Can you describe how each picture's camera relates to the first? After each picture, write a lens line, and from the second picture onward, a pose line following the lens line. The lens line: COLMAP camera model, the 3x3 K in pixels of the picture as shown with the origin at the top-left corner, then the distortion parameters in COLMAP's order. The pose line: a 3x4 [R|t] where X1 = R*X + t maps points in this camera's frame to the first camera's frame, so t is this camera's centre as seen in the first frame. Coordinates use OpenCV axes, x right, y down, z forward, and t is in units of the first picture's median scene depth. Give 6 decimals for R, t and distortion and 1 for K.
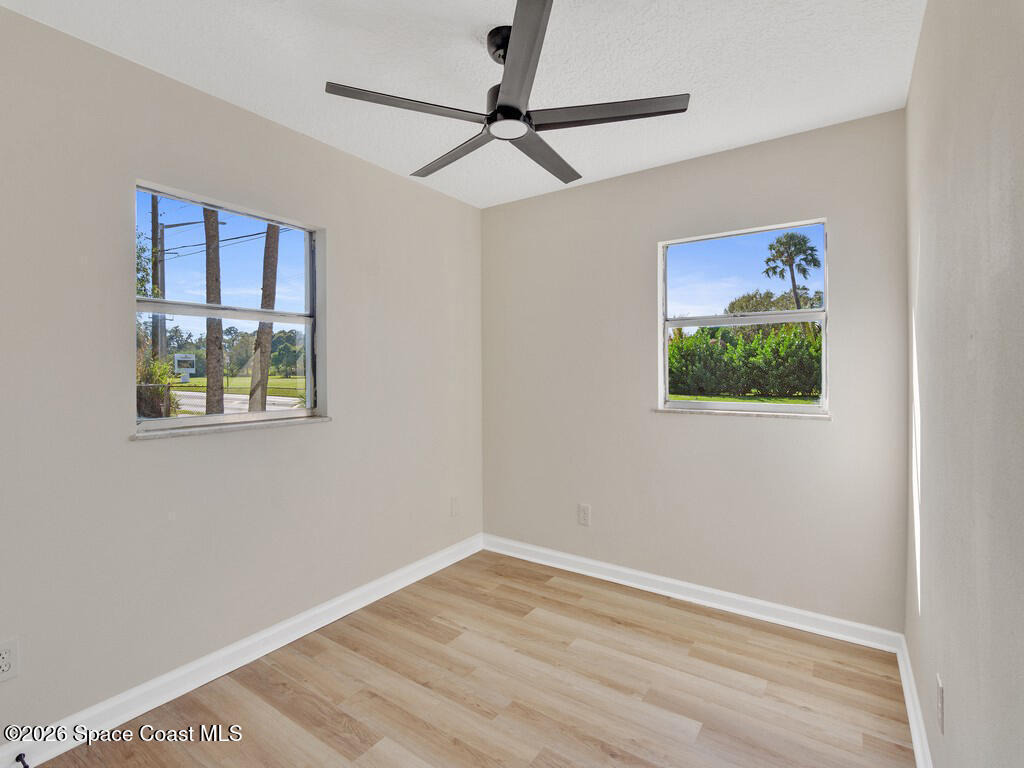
lens RADIAL K [[499.1, 0, 508.8], [0, 499.1, 380.4], [0, 0, 1]] dist [-0.009355, -0.001306]
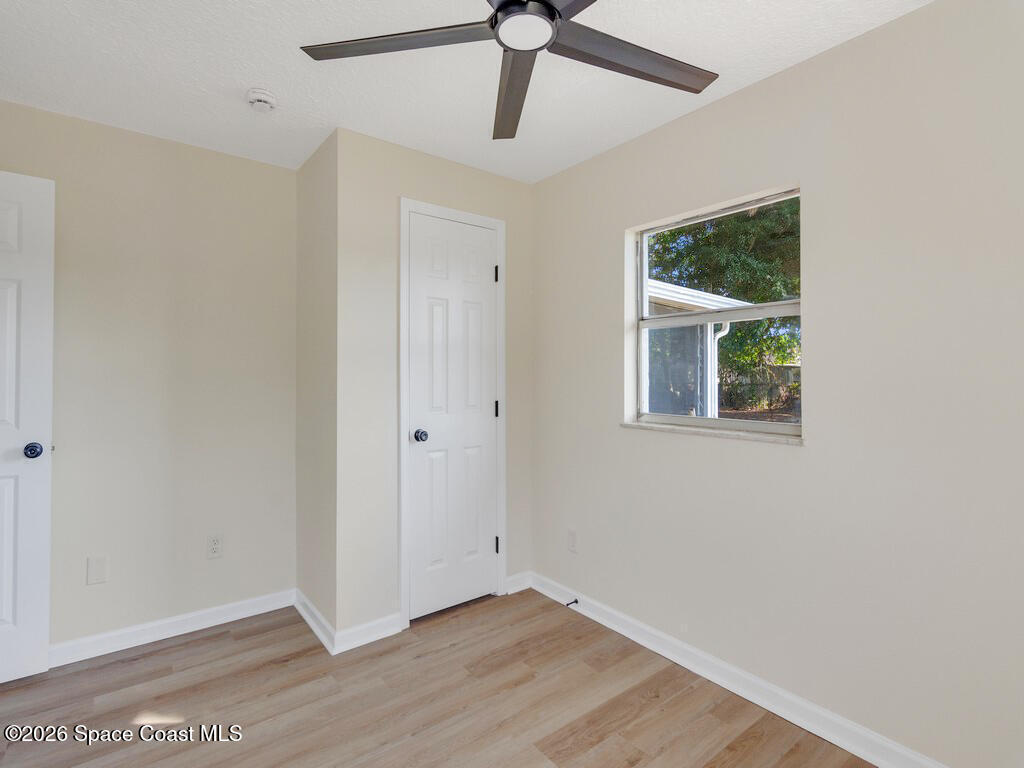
lens RADIAL K [[494.9, 0, 508.1], [0, 494.9, 383.8], [0, 0, 1]] dist [-0.006554, -0.000637]
pose [[-0.348999, -0.005466, -0.937107, 0.568845], [-0.008492, 0.999960, -0.002670, 0.004076], [0.937085, 0.007026, -0.349032, 1.077246]]
